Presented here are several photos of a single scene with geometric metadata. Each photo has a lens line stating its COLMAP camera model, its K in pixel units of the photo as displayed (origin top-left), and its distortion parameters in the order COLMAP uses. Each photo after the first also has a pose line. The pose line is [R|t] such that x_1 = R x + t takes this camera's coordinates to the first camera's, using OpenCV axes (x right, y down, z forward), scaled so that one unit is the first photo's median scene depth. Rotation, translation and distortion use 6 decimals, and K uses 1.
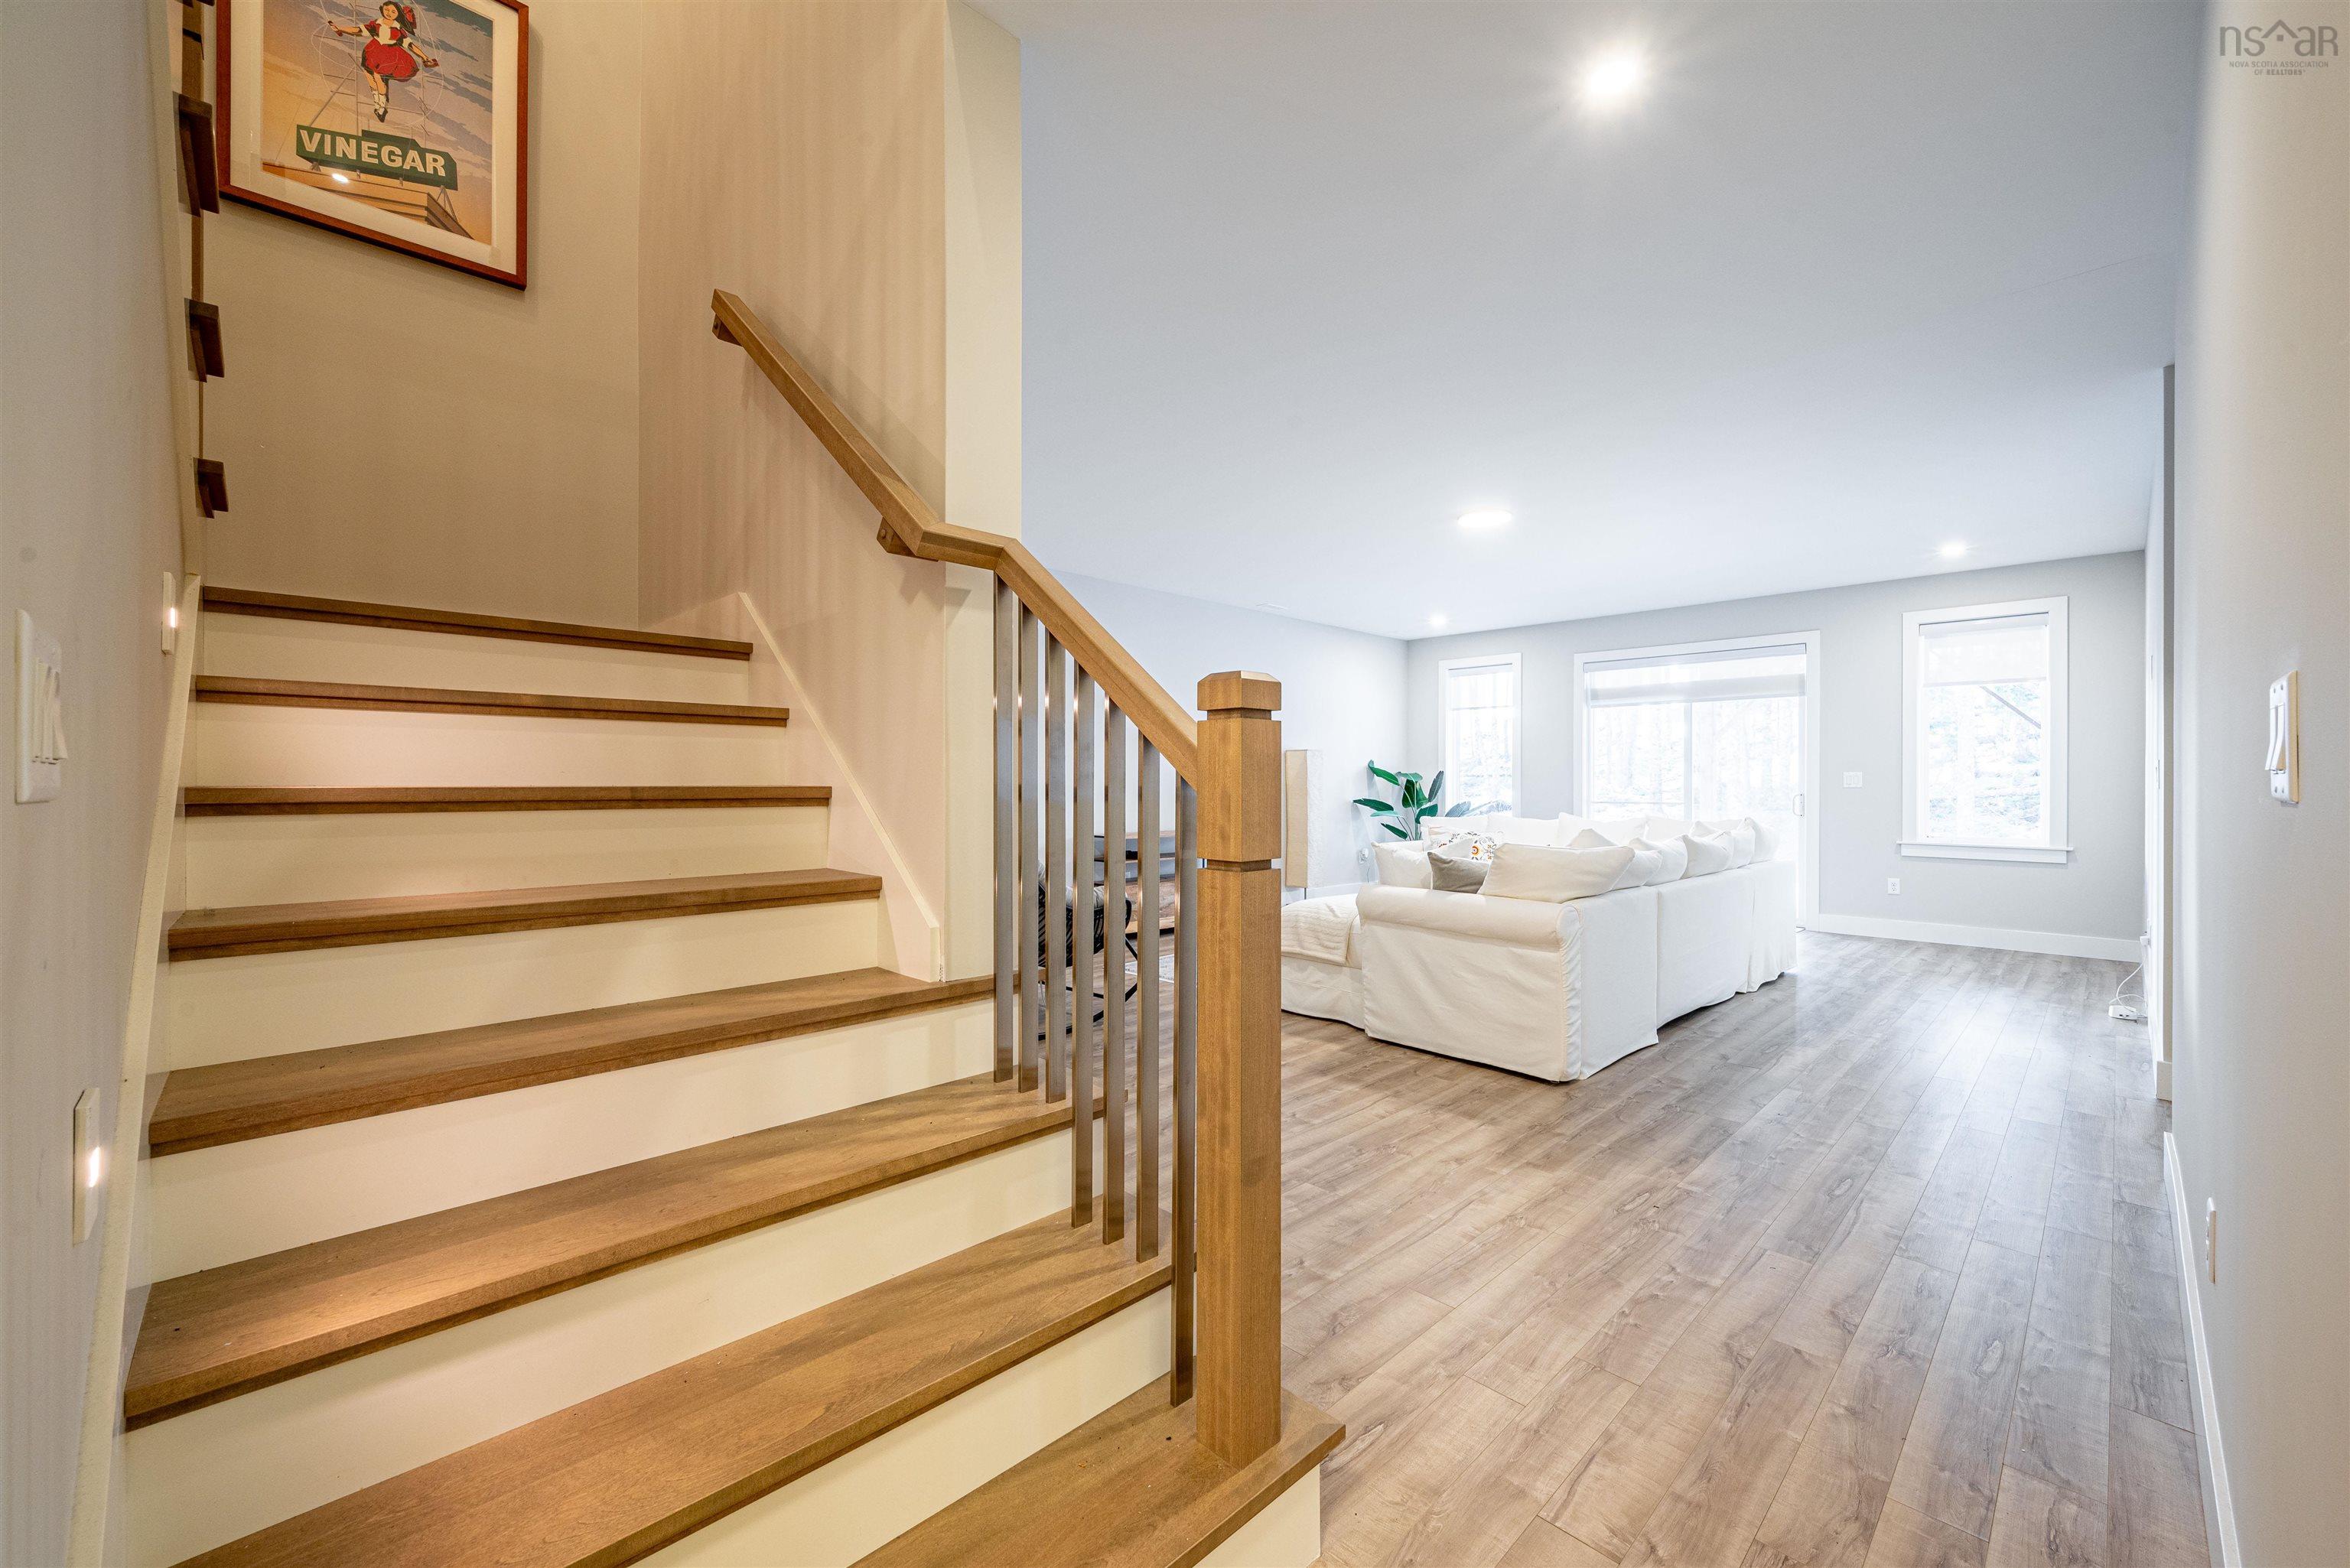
lens RADIAL K [[925.8, 0, 1183.8], [0, 925.8, 785.4], [0, 0, 1]] dist [0.000413, 0.000405]
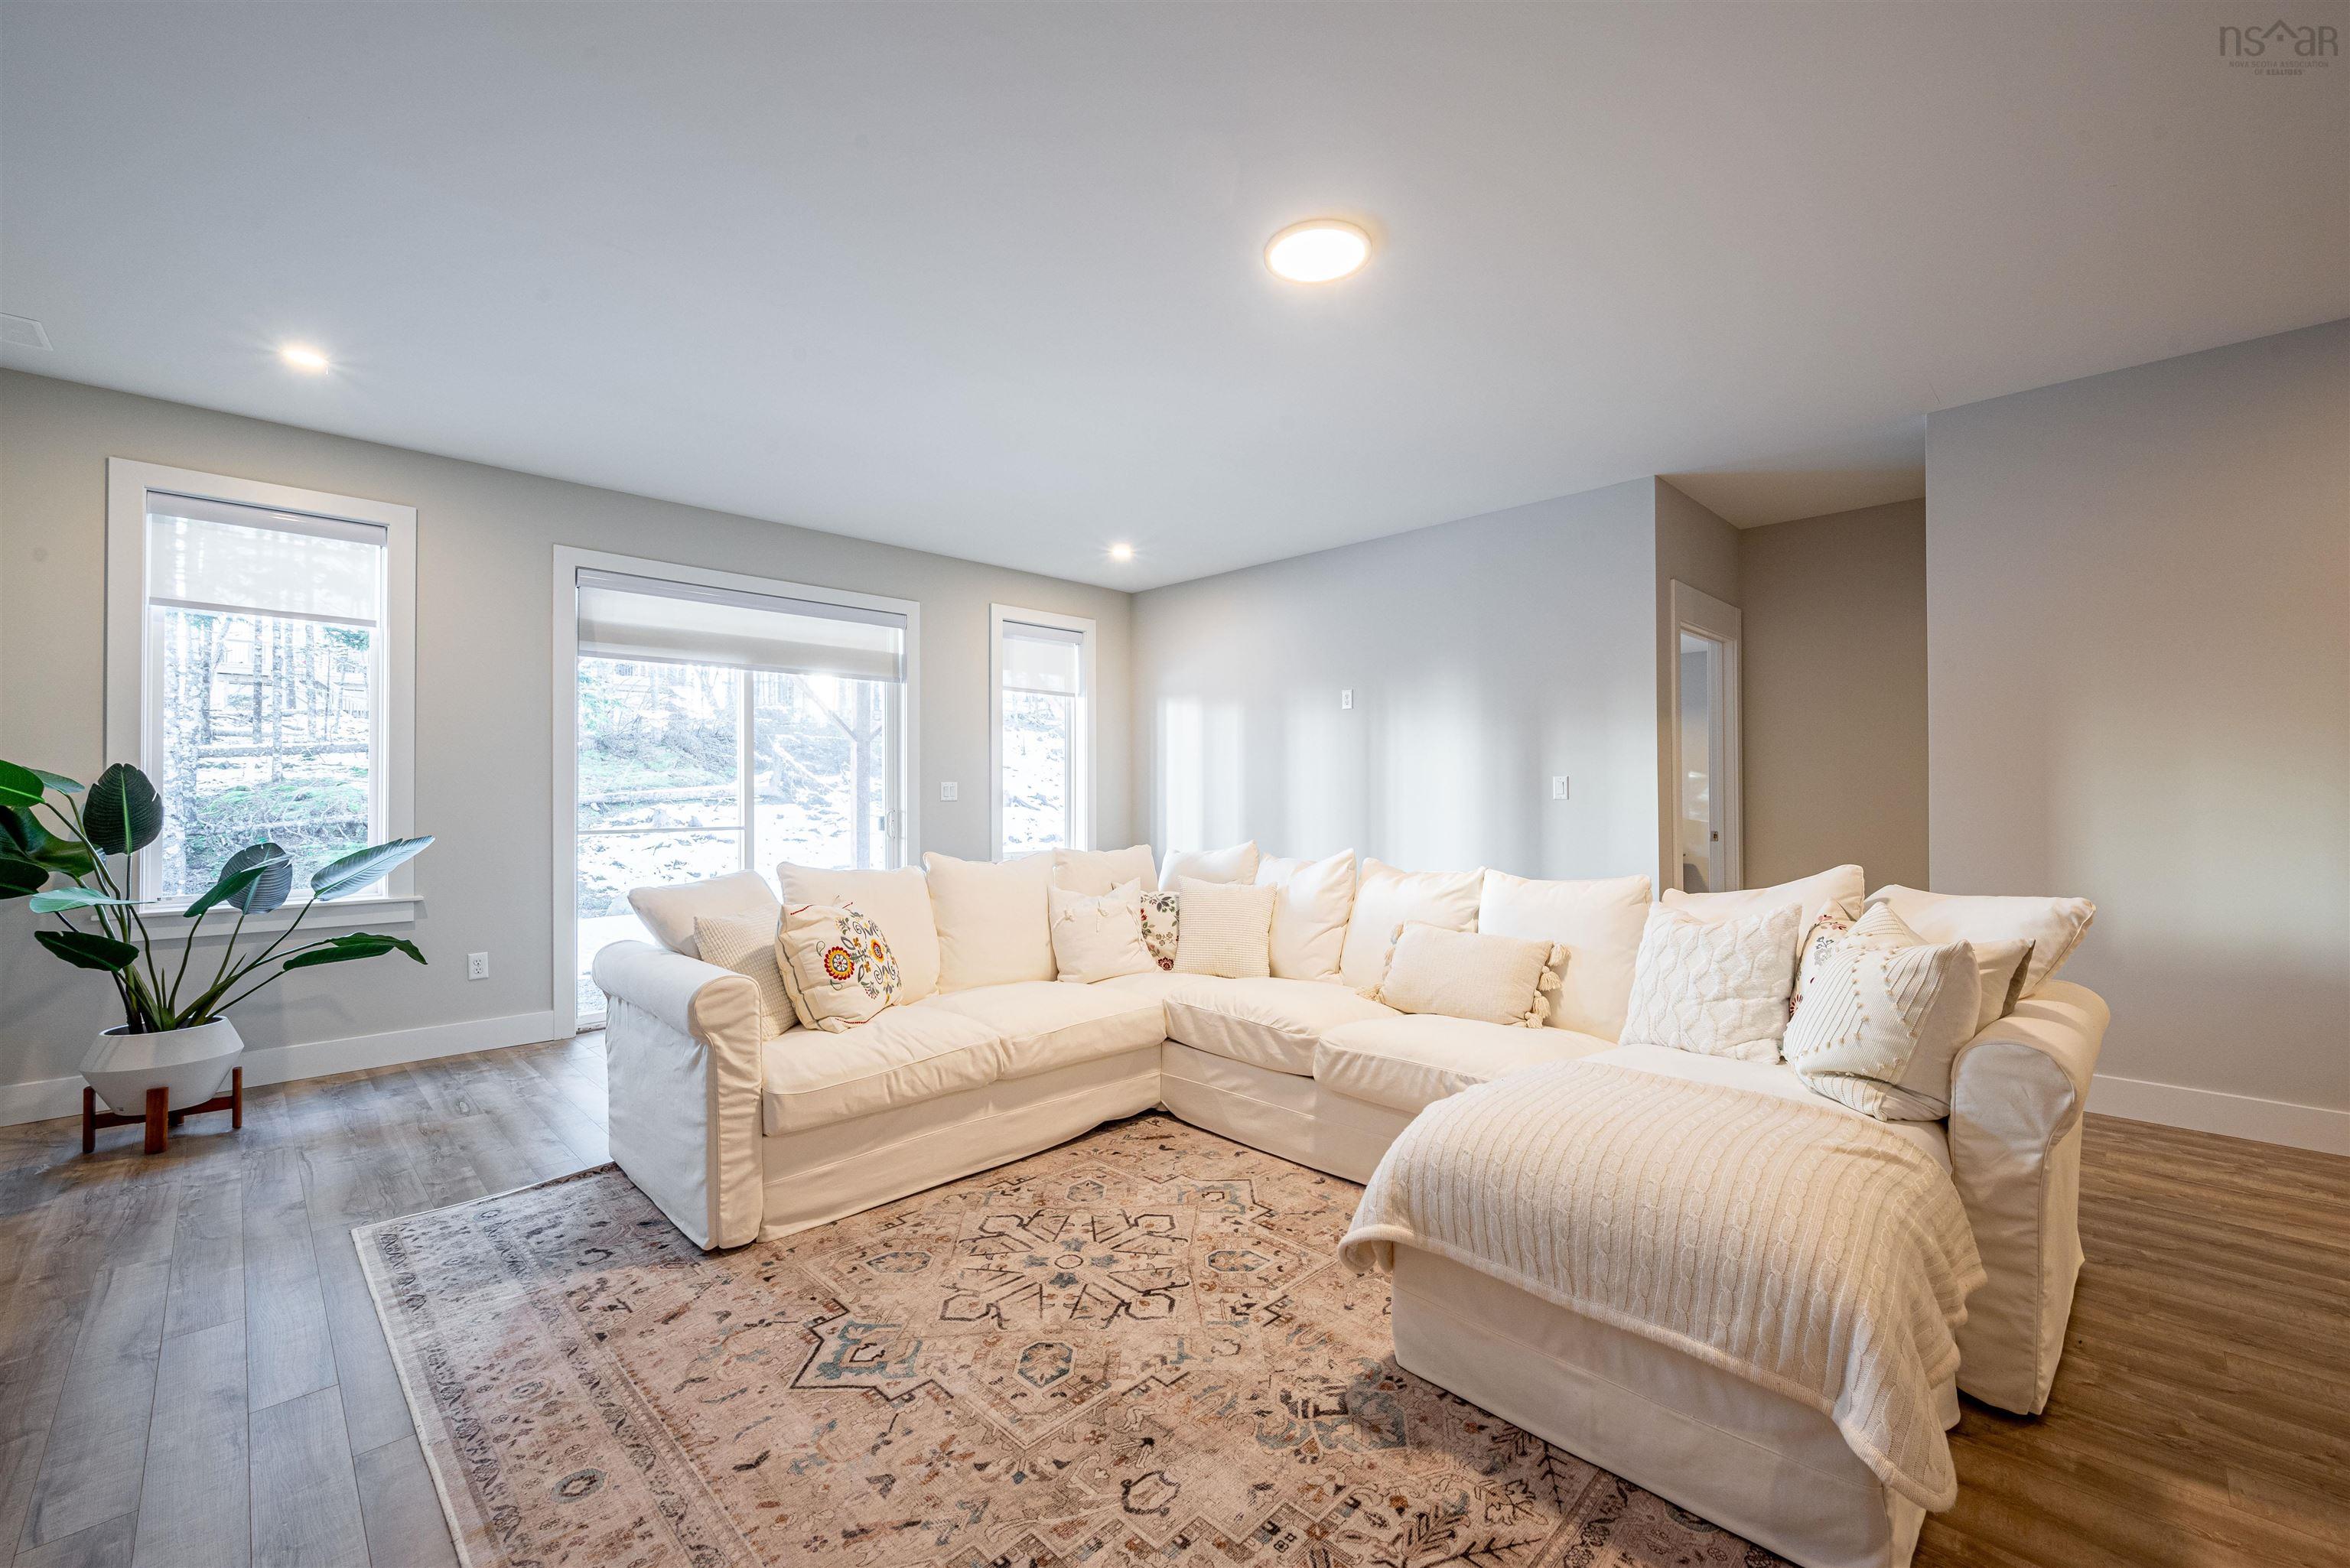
lens RADIAL K [[953.0, 0, 1175.0], [0, 953.0, 784.0], [0, 0, 1]] dist [0.000060, -0.000232]
pose [[-0.005015, 0.009993, 0.999937, -0.203340], [0.004690, 0.999939, -0.009969, -0.005062], [-0.999976, 0.004639, -0.005062, 1.270007]]
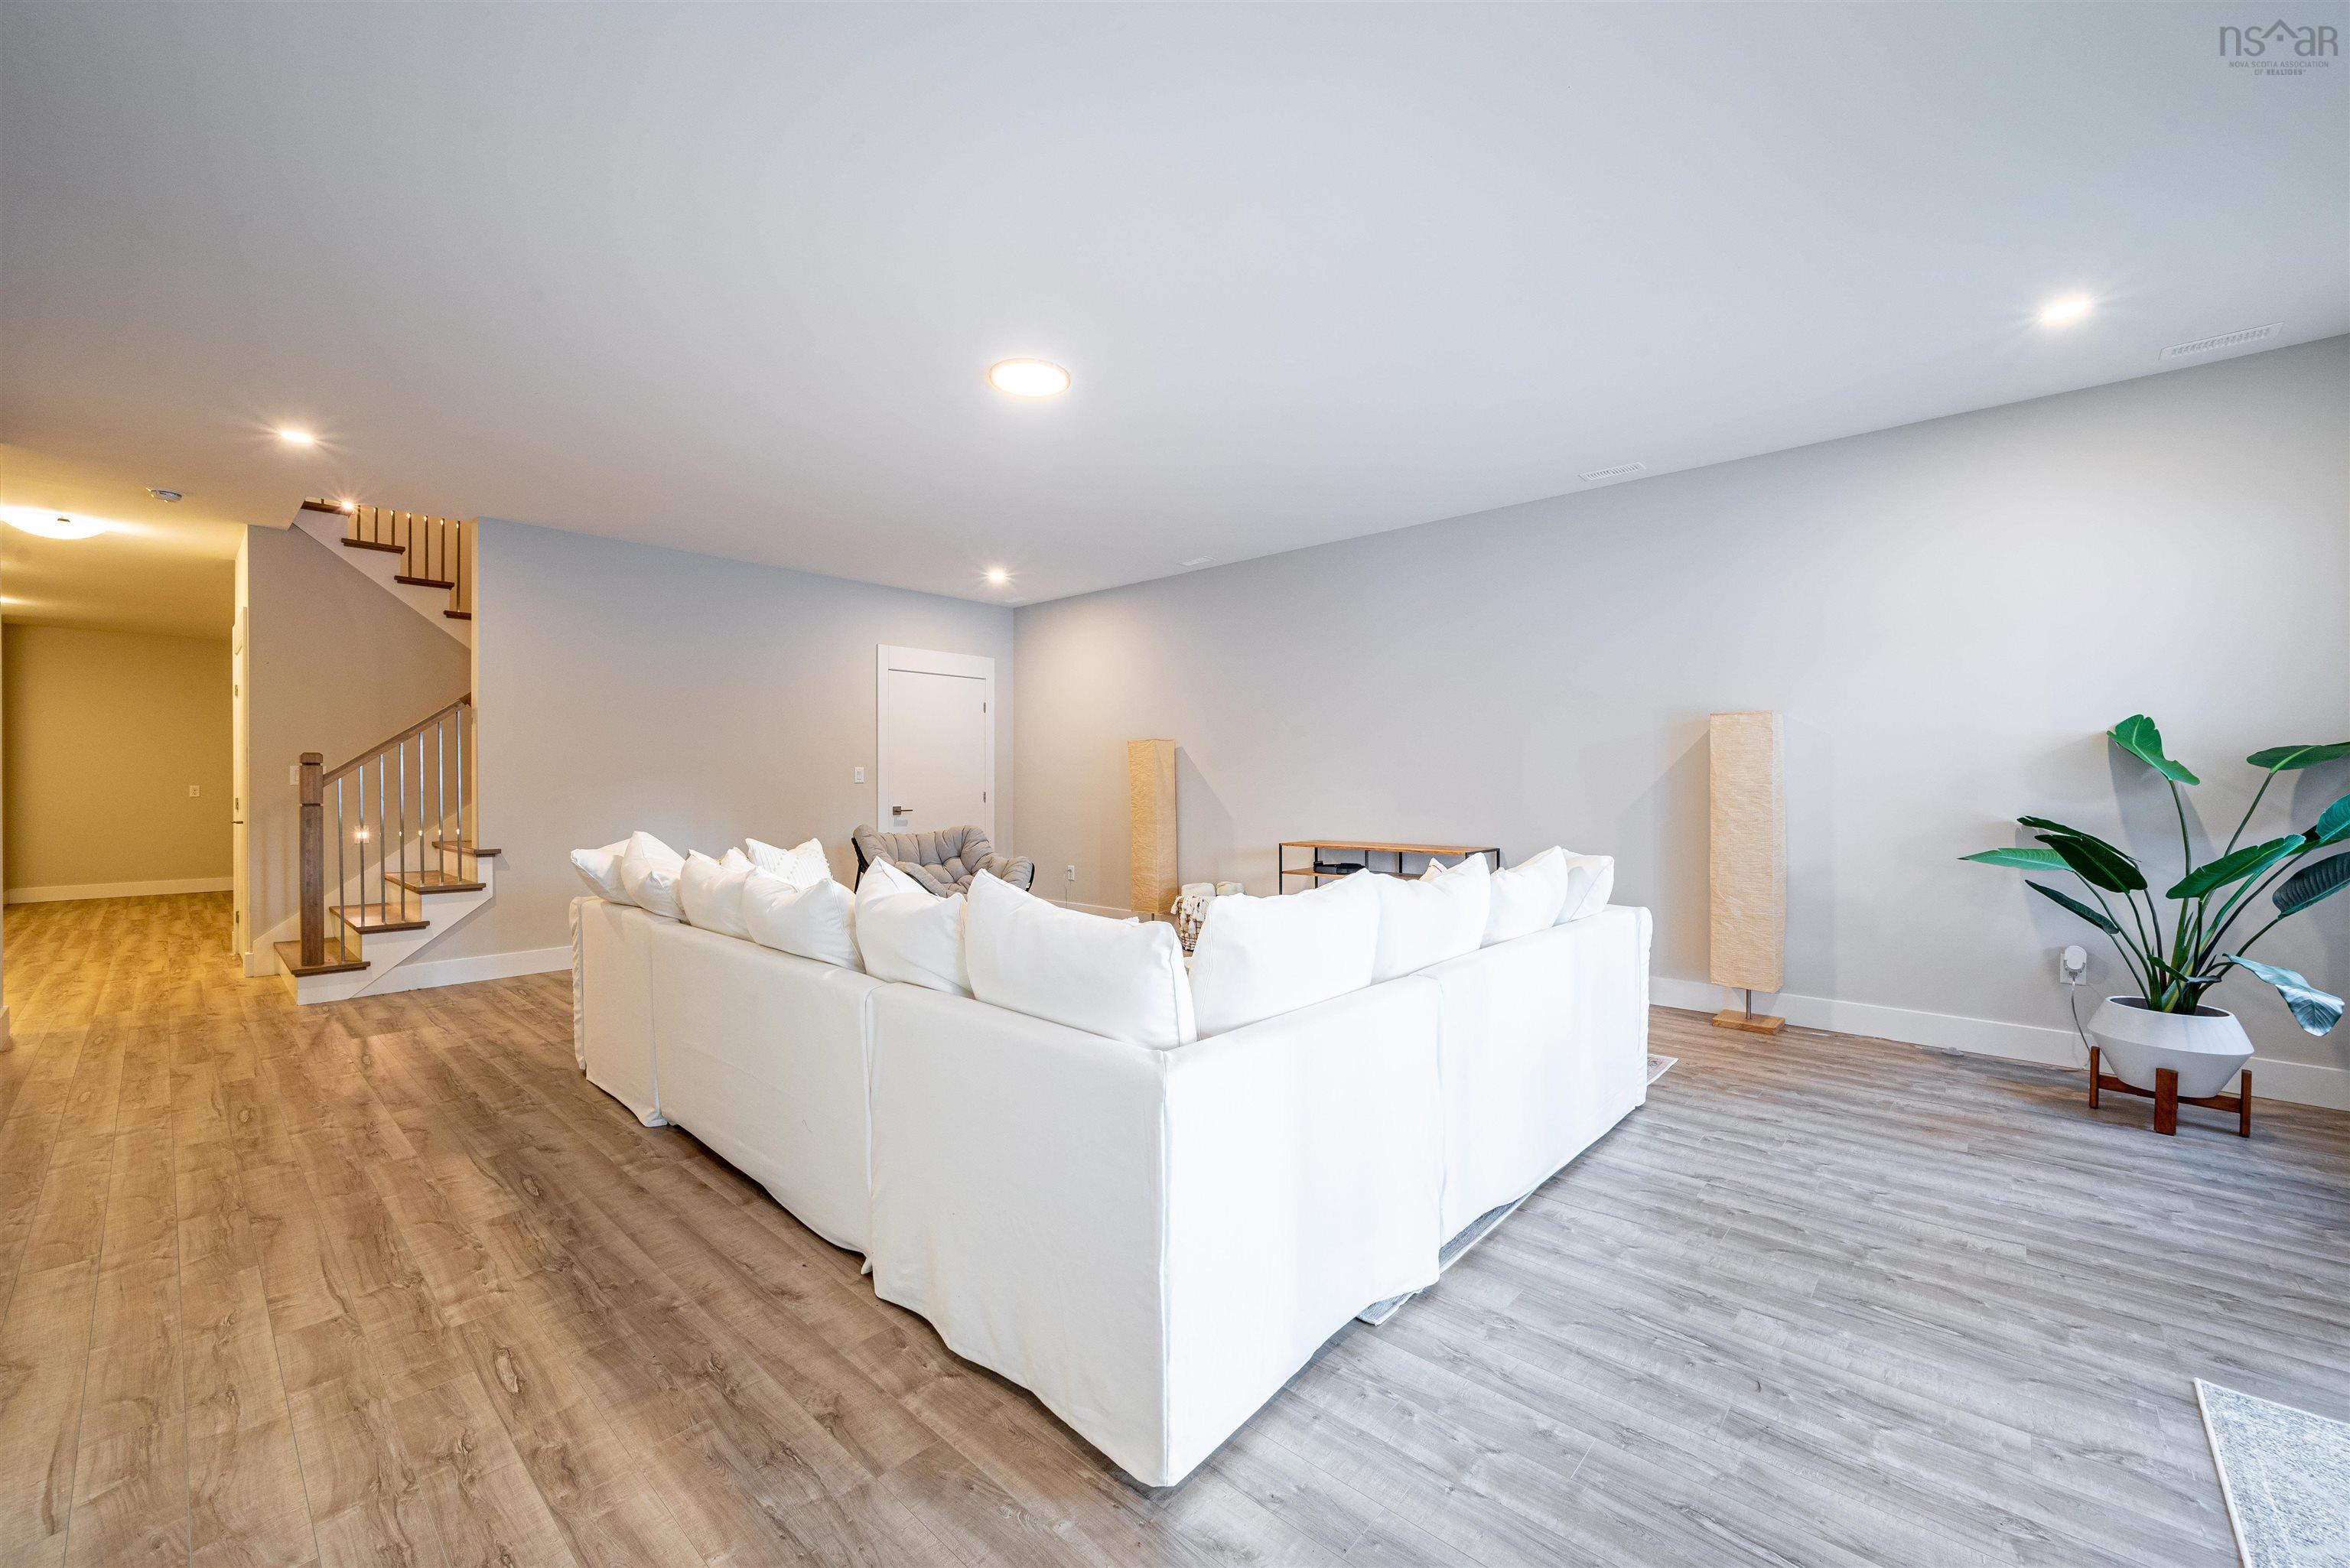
lens RADIAL K [[923.6, 0, 1175.0], [0, 923.6, 784.0], [0, 0, 1]] dist [-0.001270, -0.000225]
pose [[0.057160, -0.002013, -0.998363, 1.160417], [-0.000551, 0.999998, -0.002048, 0.003994], [0.998365, 0.000667, 0.057158, 1.255096]]
